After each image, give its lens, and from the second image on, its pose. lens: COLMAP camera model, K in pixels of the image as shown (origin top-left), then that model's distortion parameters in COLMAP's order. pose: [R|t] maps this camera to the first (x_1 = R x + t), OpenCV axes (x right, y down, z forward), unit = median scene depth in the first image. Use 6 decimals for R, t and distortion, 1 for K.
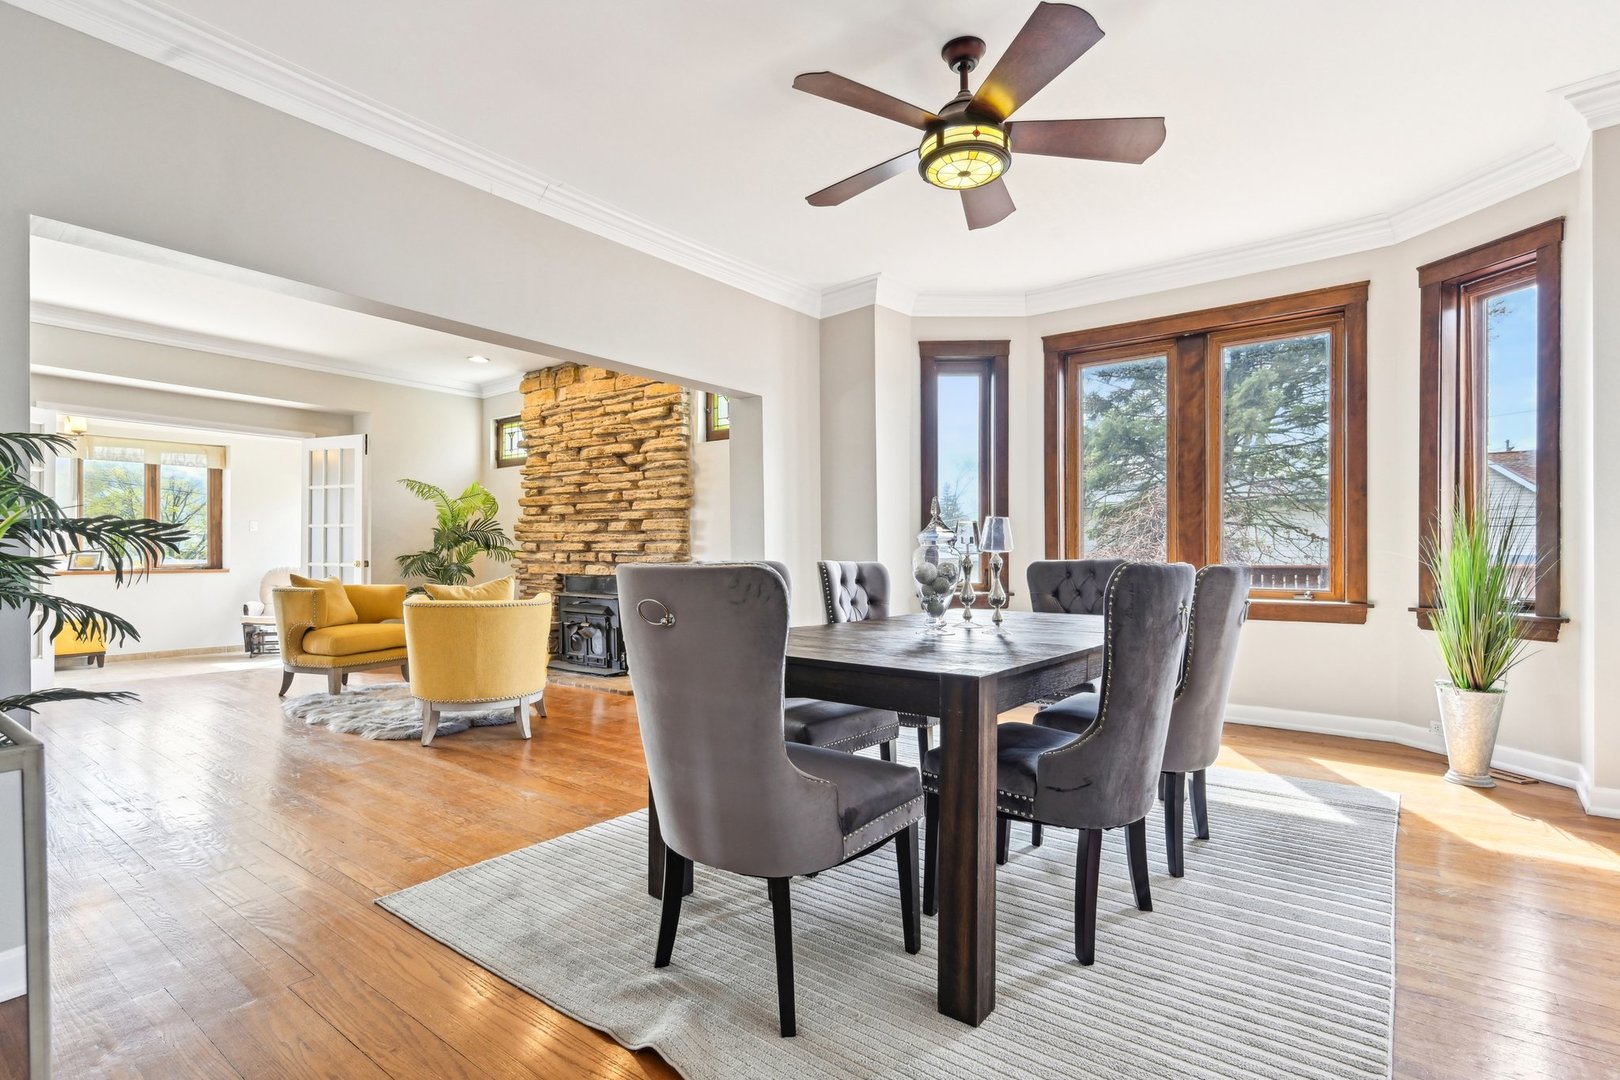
lens RADIAL K [[767.3, 0, 807.9], [0, 767.3, 555.2], [0, 0, 1]] dist [-0.001542, -0.000068]
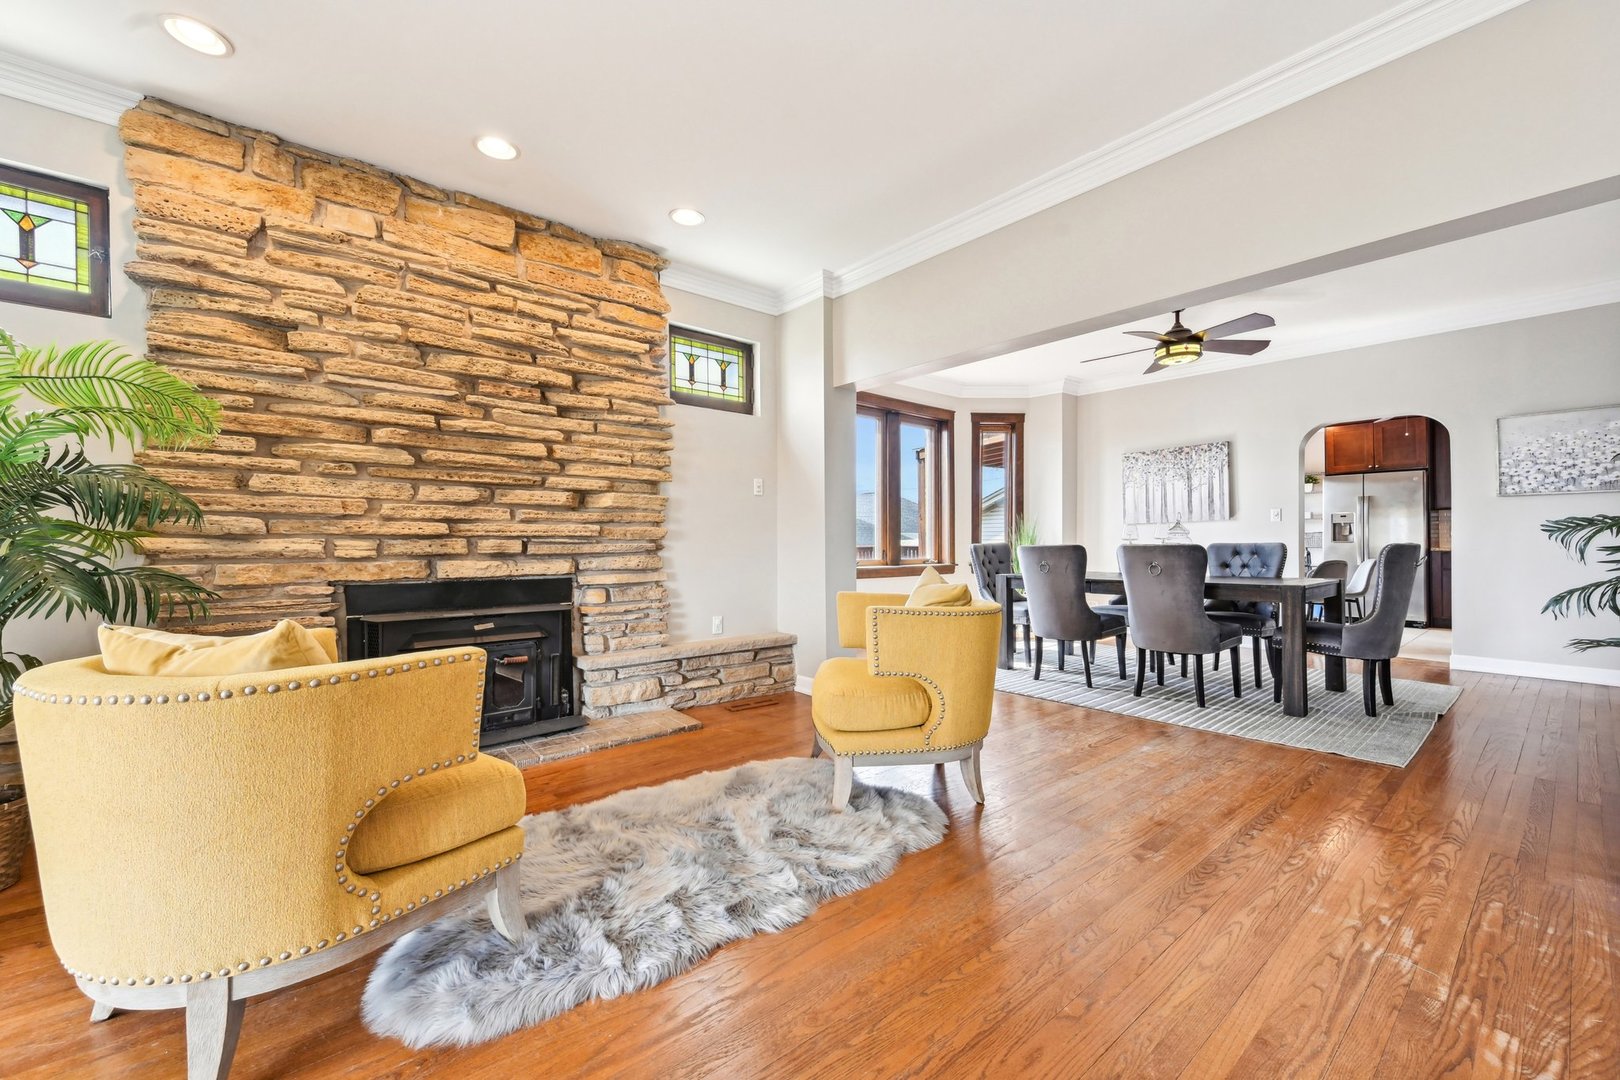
lens RADIAL K [[659.9, 0, 808.0], [0, 659.9, 553.3], [0, 0, 1]] dist [0.002056, 0.000050]
pose [[0.199504, -0.018715, 0.979718, -0.718188], [0.002687, 0.999824, 0.018552, -0.001035], [-0.979893, -0.001068, 0.199519, 0.651272]]
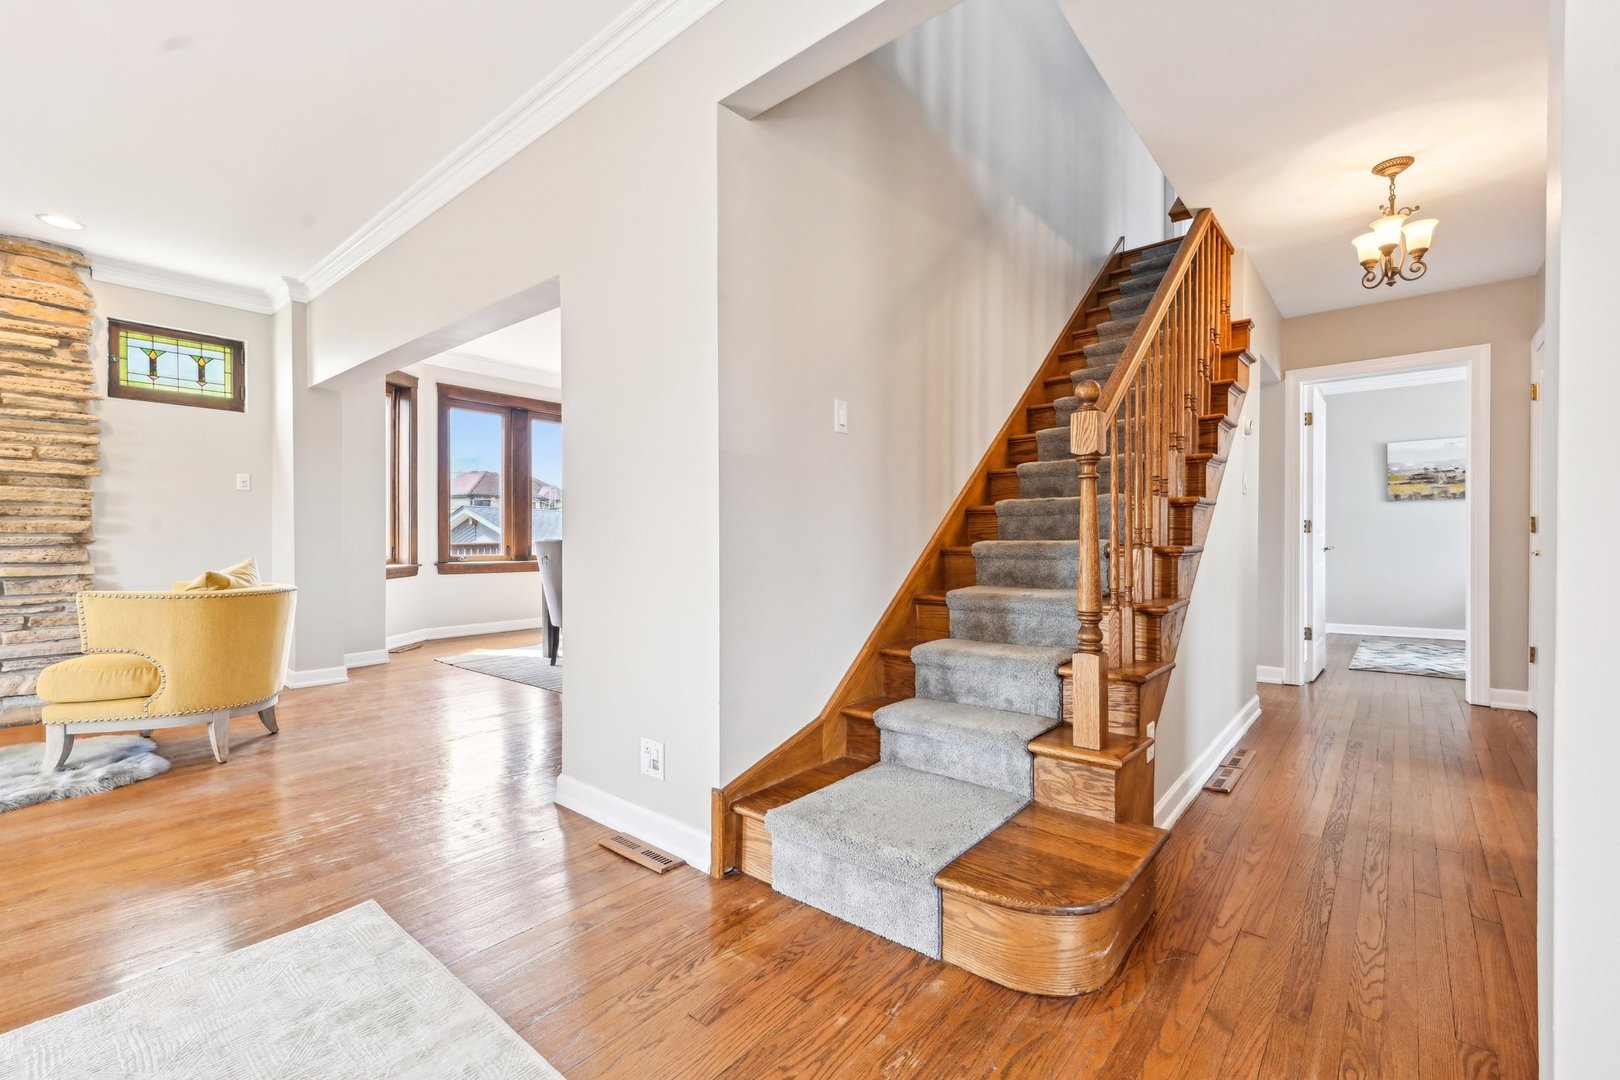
lens RADIAL K [[709.1, 0, 810.0], [0, 709.1, 540.0], [0, 0, 1]] dist [0.019501, -0.004988]
pose [[0.032857, -0.004447, 0.999450, -0.793110], [-0.000568, 0.999990, 0.004468, 0.000289], [-0.999460, -0.000714, 0.032854, 0.212460]]
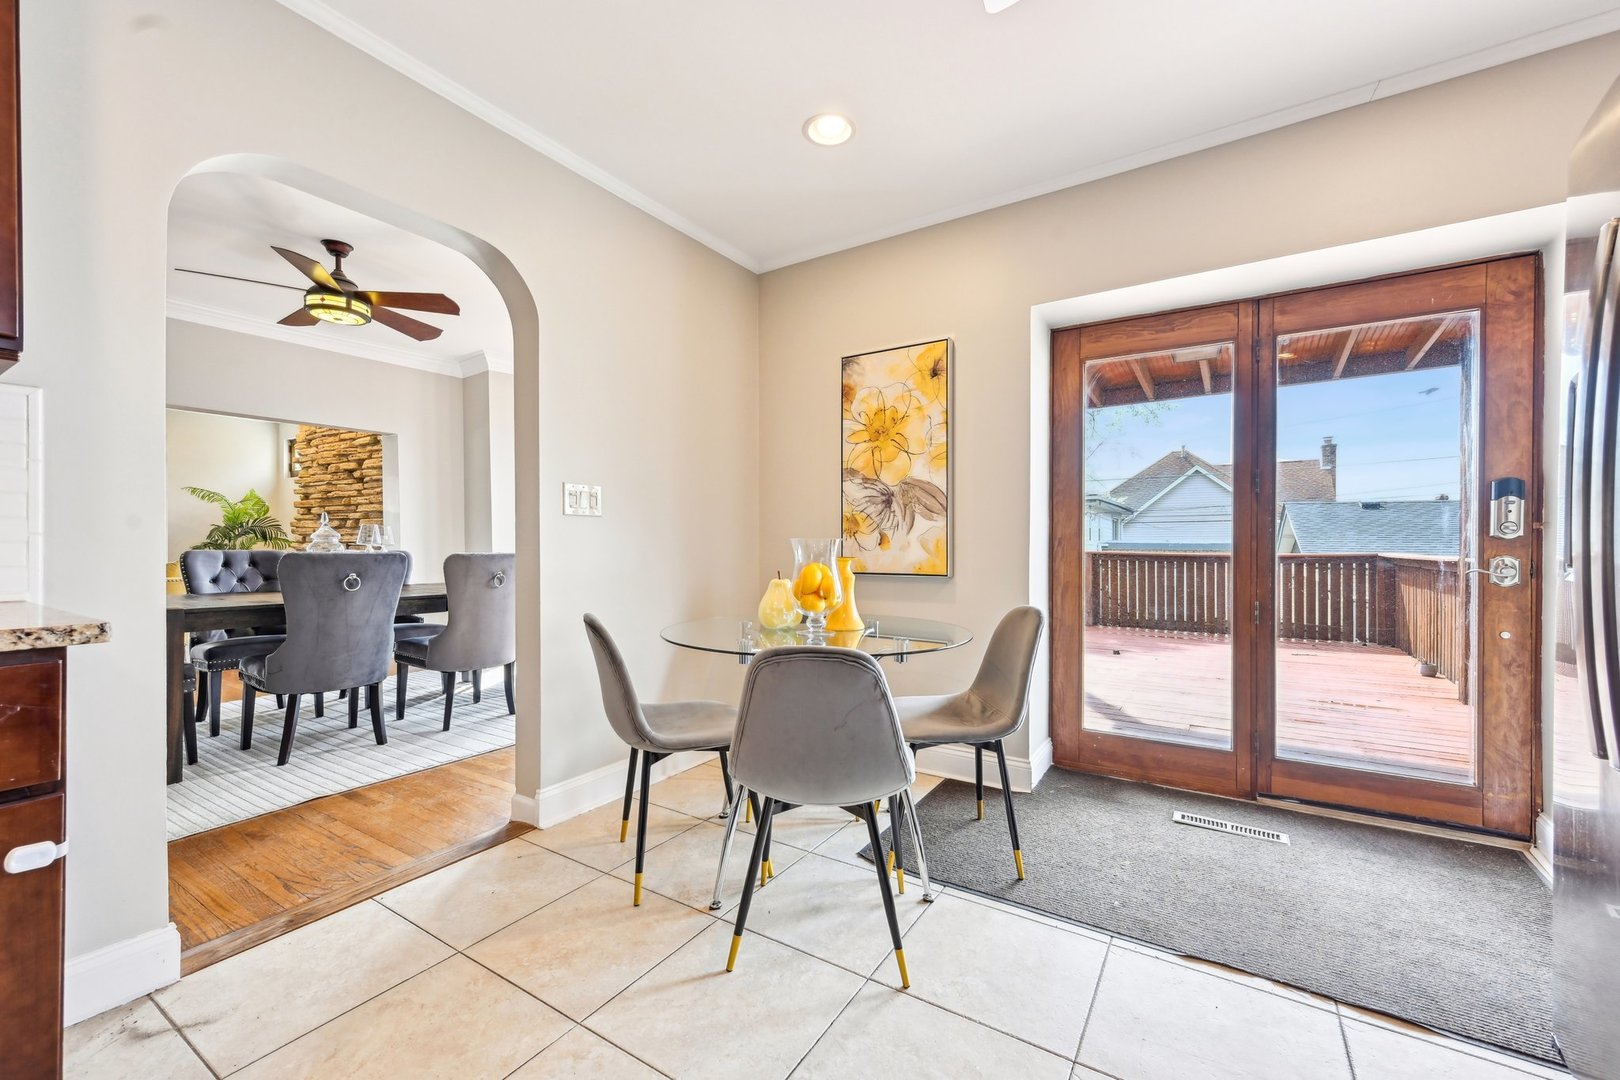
lens RADIAL K [[643.5, 0, 810.0], [0, 643.5, 540.0], [0, 0, 1]] dist [0.001451, 0.000109]
pose [[0.995249, -0.004230, 0.097266, 0.433663], [0.004306, 0.999991, -0.000574, -0.004600], [-0.097262, 0.000990, 0.995258, -0.196910]]
